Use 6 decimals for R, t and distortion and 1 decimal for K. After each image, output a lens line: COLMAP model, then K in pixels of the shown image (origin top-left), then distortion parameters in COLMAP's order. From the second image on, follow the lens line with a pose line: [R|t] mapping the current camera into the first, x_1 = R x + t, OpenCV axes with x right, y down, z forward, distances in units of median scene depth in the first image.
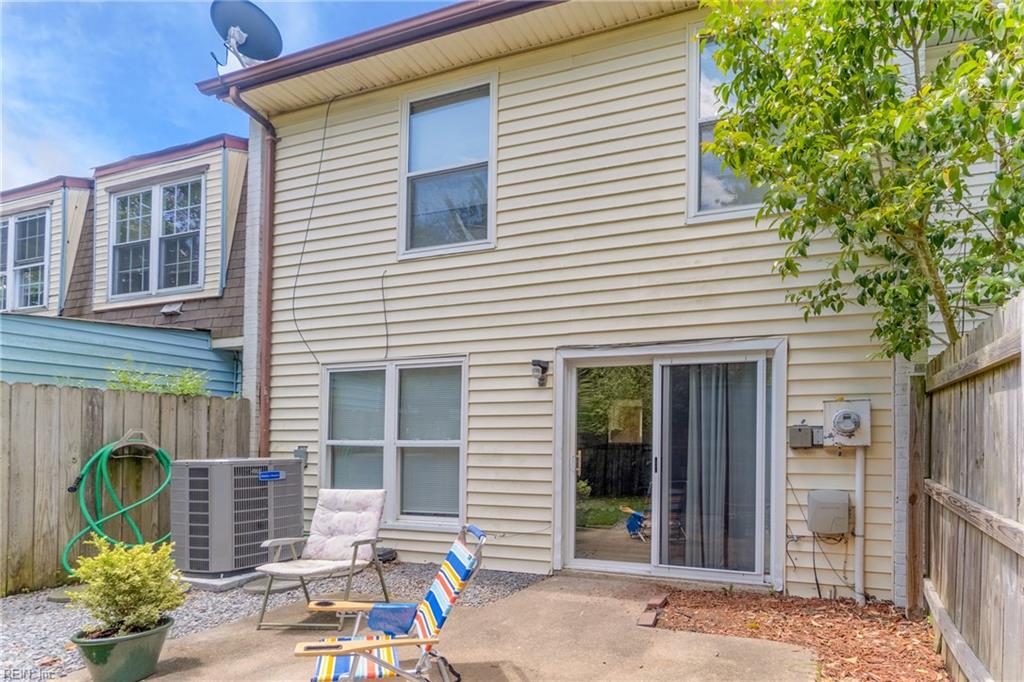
lens RADIAL K [[464.6, 0, 524.3], [0, 464.6, 439.6], [0, 0, 1]] dist [-0.001415, 0.000704]
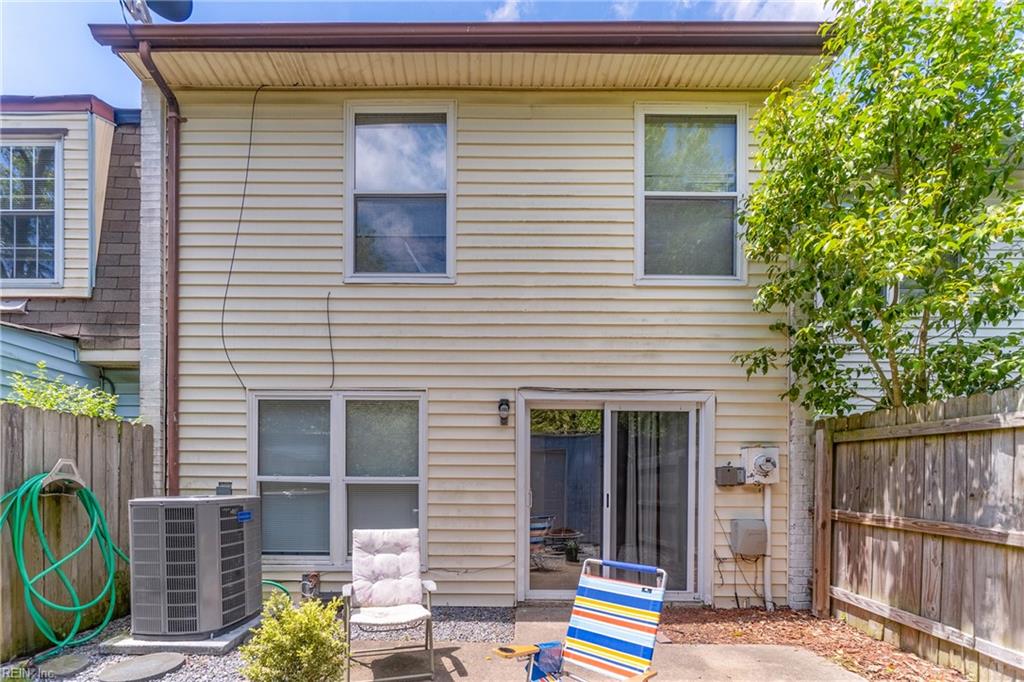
lens RADIAL K [[445.8, 0, 481.5], [0, 445.8, 487.2], [0, 0, 1]] dist [-0.002502, 0.000693]
pose [[0.957541, 0.000640, 0.288296, -0.281153], [-0.006775, 0.999771, 0.020281, 0.002847], [-0.288218, -0.021374, 0.957326, 0.062571]]
